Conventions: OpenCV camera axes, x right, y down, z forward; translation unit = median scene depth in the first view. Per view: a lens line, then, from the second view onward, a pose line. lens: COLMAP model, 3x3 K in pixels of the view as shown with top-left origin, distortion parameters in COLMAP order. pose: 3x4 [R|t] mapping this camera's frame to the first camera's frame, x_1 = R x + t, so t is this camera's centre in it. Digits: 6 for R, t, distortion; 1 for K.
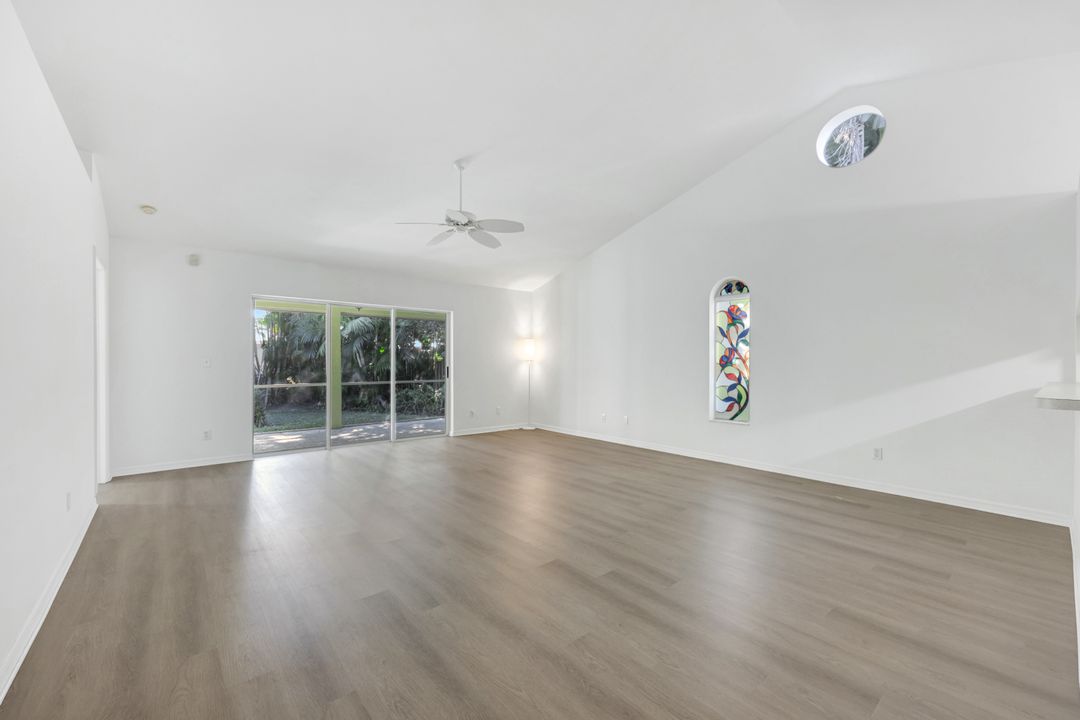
lens RADIAL K [[437.2, 0, 536.5], [0, 437.2, 357.1], [0, 0, 1]] dist [0.000106, -0.000051]
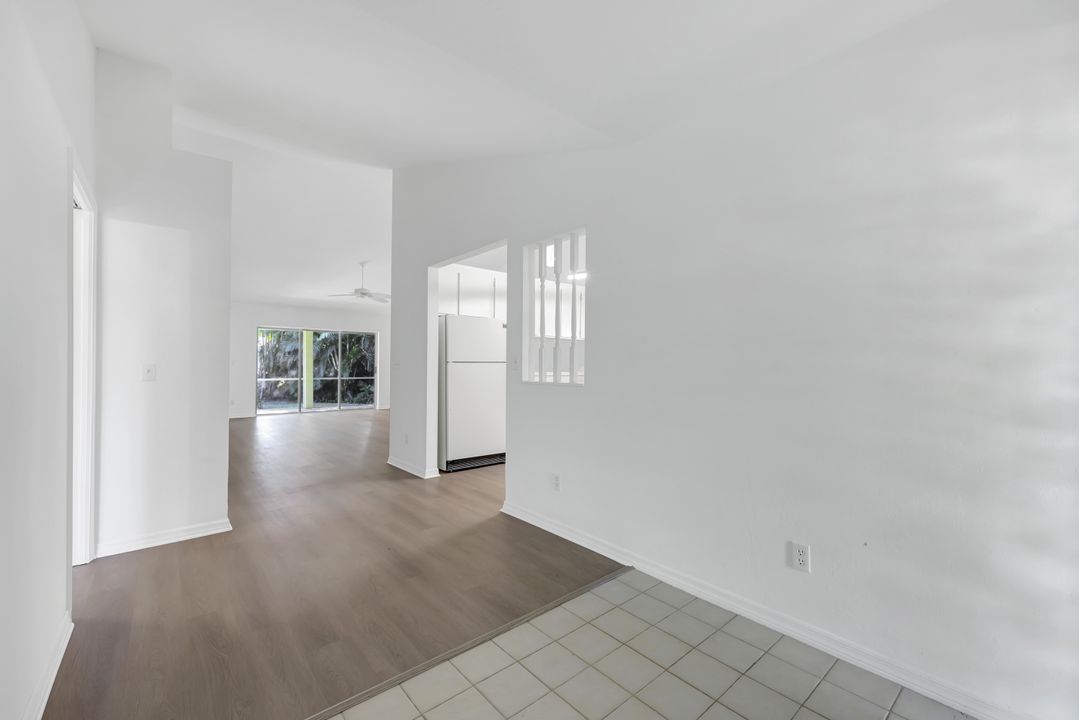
lens RADIAL K [[440.0, 0, 539.5], [0, 440.0, 360.0], [0, 0, 1]] dist [0.000772, 0.000113]
pose [[0.999994, -0.003538, 0.000455, 0.396688], [0.003530, 0.999863, 0.016171, -0.030855], [-0.000513, -0.016169, 0.999869, -0.621782]]
